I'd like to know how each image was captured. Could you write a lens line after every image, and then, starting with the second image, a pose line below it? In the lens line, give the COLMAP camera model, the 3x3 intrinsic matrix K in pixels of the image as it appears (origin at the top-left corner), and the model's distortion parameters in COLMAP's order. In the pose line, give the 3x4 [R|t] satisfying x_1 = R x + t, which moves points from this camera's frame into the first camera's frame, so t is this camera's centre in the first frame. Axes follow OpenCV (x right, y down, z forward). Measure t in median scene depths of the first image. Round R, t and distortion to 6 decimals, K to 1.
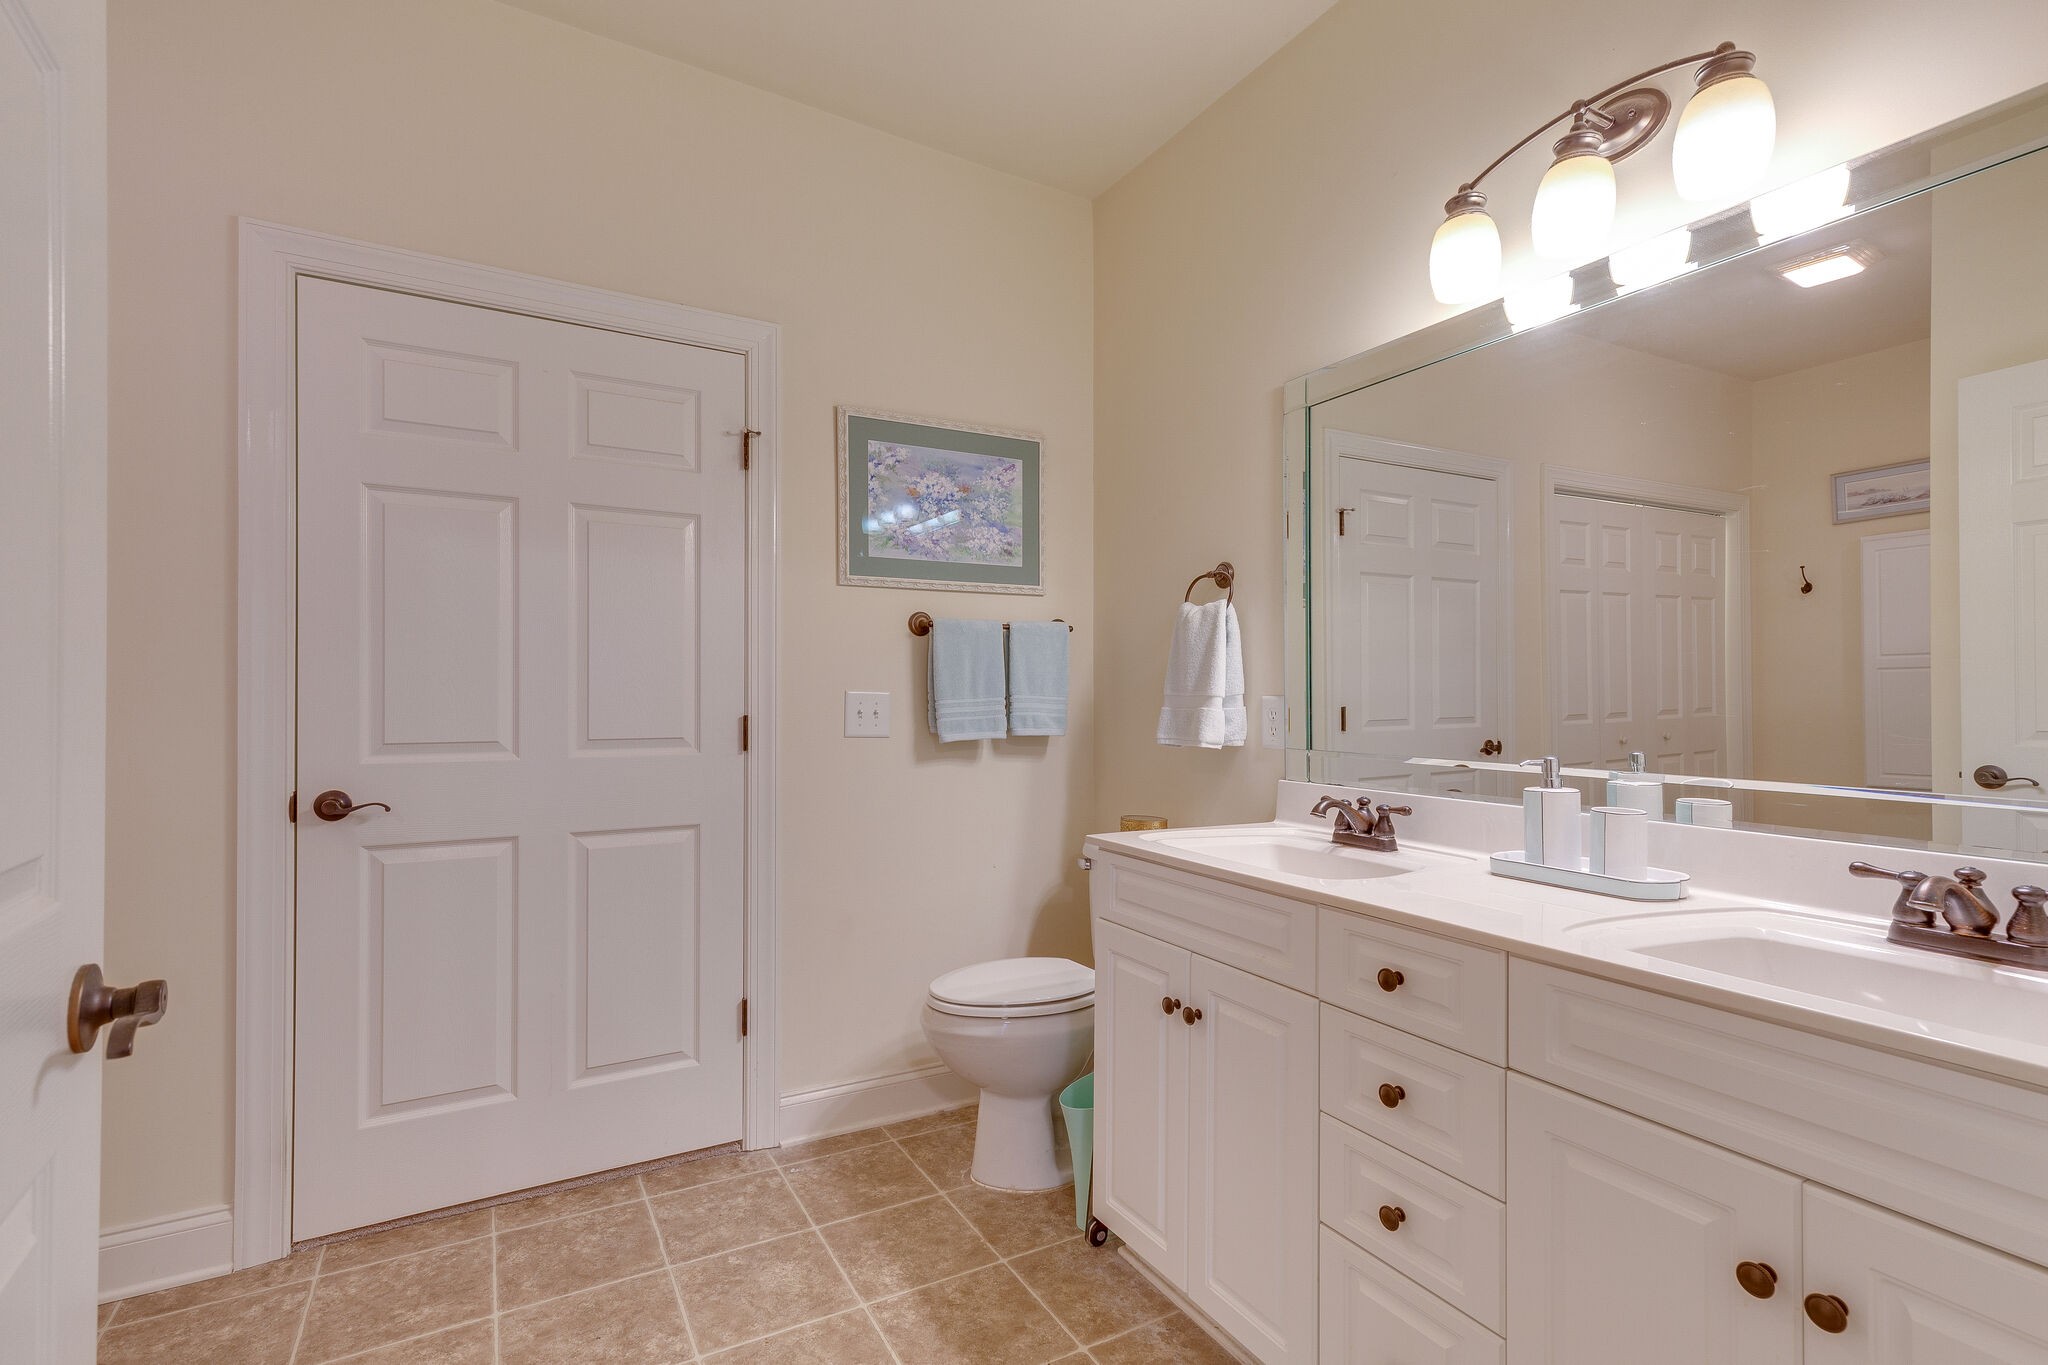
lens RADIAL K [[925.1, 0, 1020.3], [0, 925.1, 689.9], [0, 0, 1]] dist [0.009392, -0.001938]
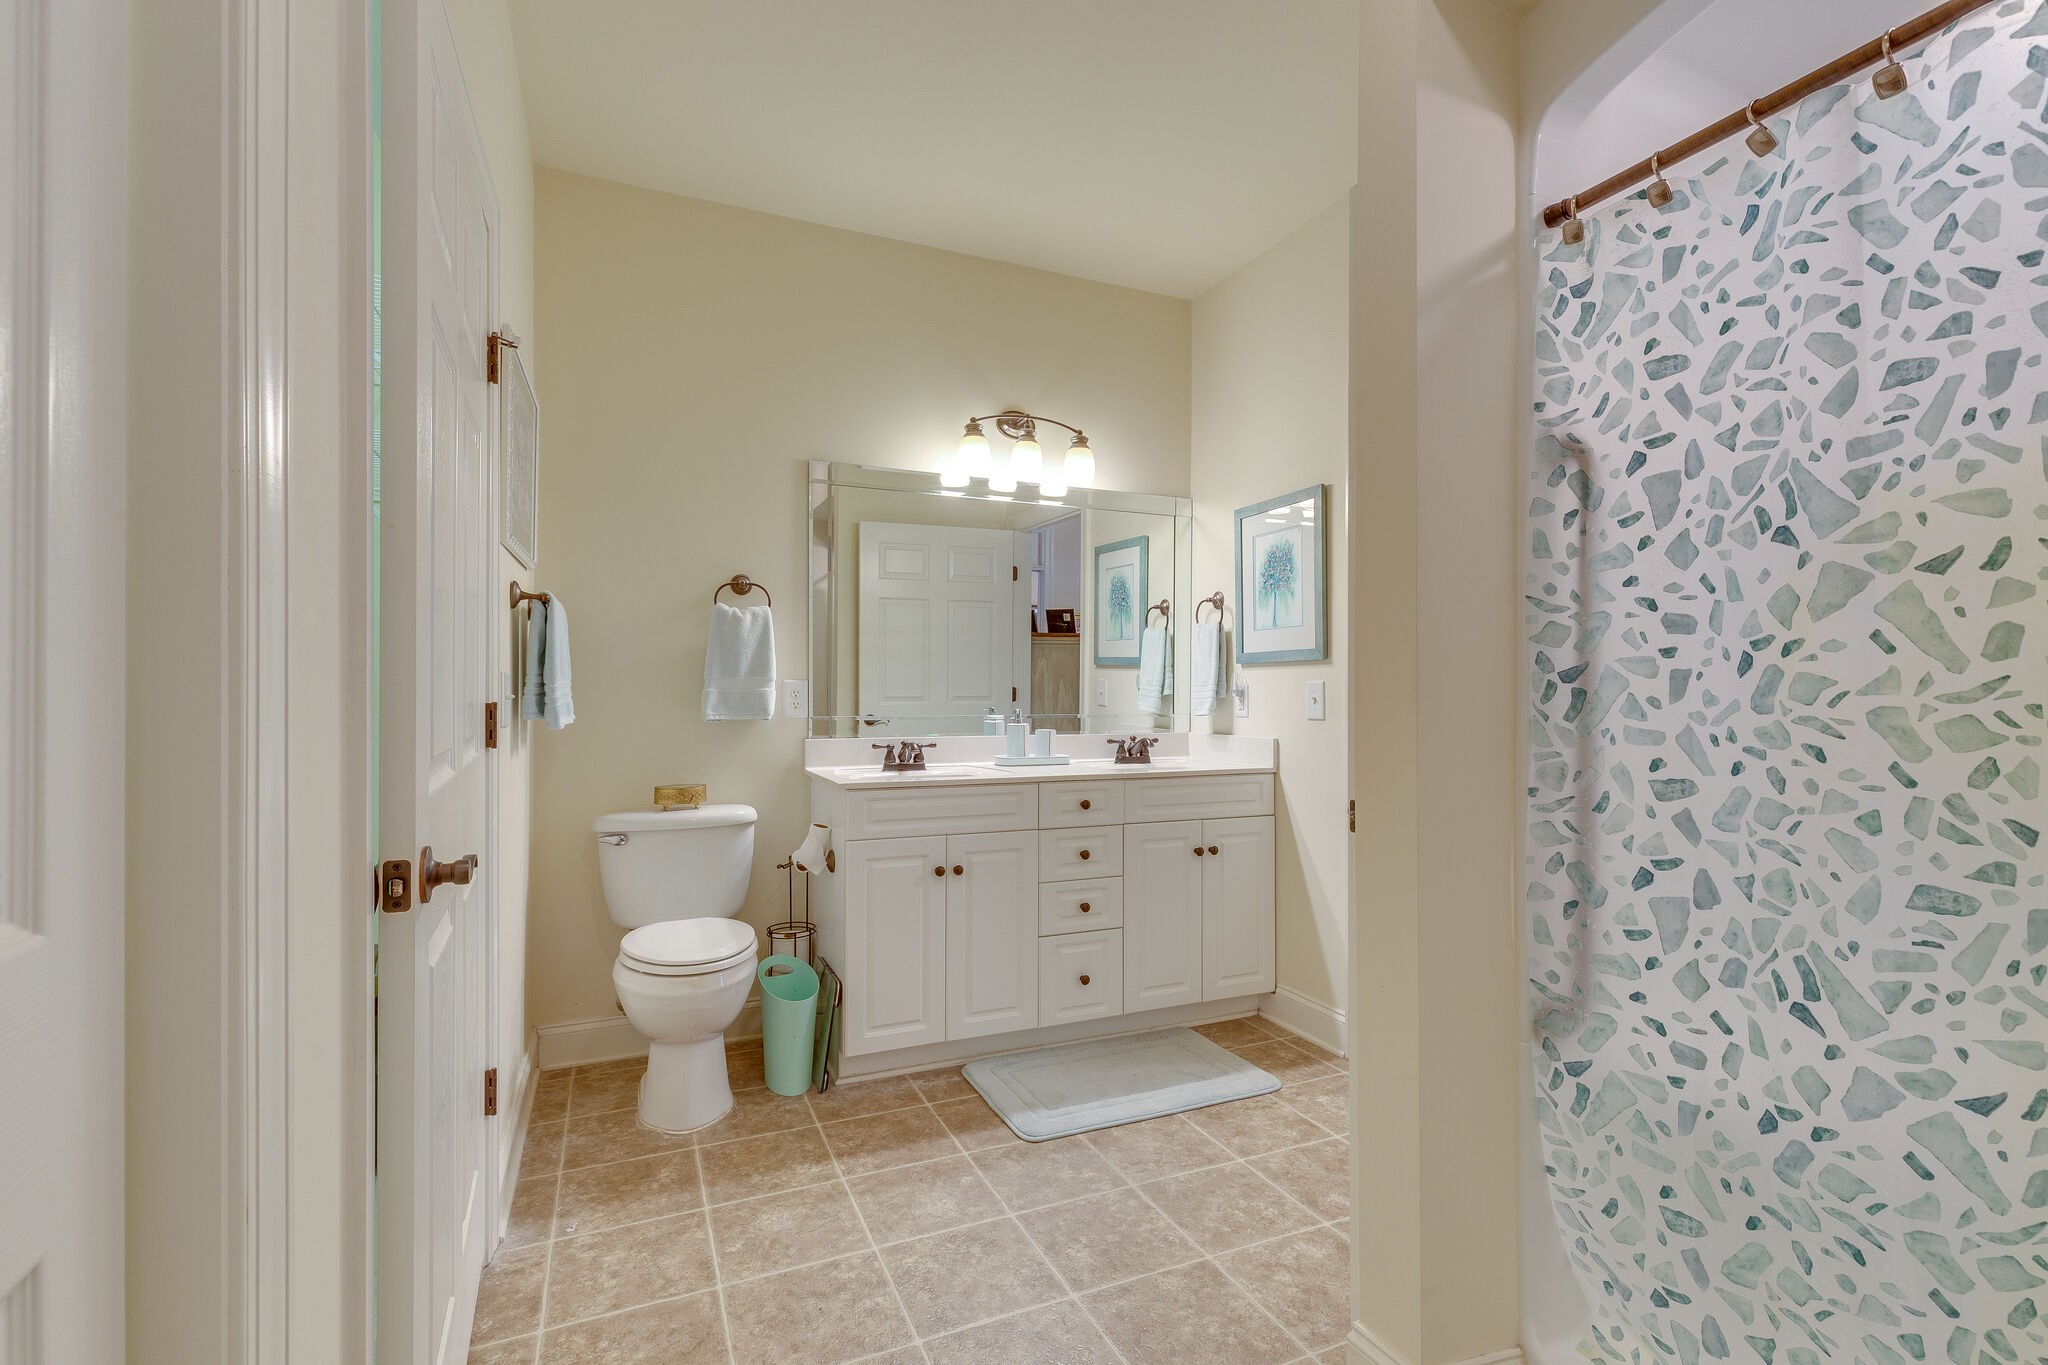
lens RADIAL K [[925.1, 0, 1021.5], [0, 925.1, 683.8], [0, 0, 1]] dist [0.009392, -0.001938]
pose [[0.120781, 0.001410, 0.992678, -1.291974], [-0.011030, 0.999939, -0.000078, 0.009822], [-0.992618, -0.010940, 0.120789, 0.600099]]
